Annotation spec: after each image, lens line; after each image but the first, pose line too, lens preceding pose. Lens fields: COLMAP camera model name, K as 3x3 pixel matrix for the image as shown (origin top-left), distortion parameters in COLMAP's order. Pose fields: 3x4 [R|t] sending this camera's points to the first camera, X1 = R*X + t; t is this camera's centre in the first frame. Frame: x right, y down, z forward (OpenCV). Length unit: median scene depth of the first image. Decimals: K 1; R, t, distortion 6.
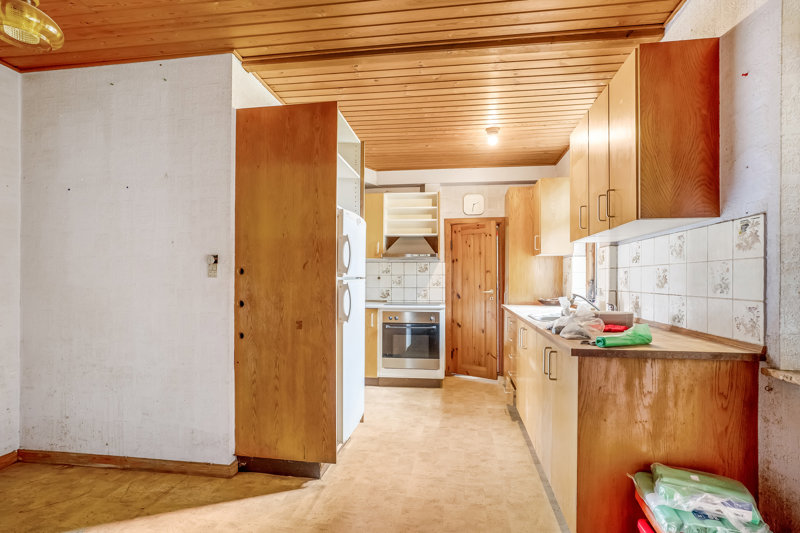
lens RADIAL K [[402.5, 0, 400.2], [0, 402.5, 272.7], [0, 0, 1]] dist [-0.001595, -0.000083]
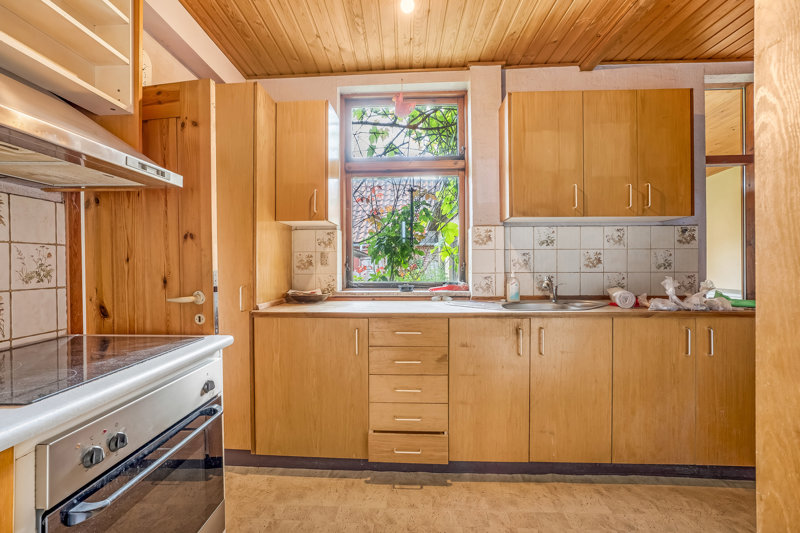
lens RADIAL K [[368.3, 0, 396.1], [0, 368.3, 265.9], [0, 0, 1]] dist [-0.003167, 0.000153]
pose [[-0.119409, 0.001170, 0.992844, -0.322324], [-0.012868, 0.999913, -0.002726, 0.032973], [-0.992762, -0.013101, -0.119384, 1.327815]]
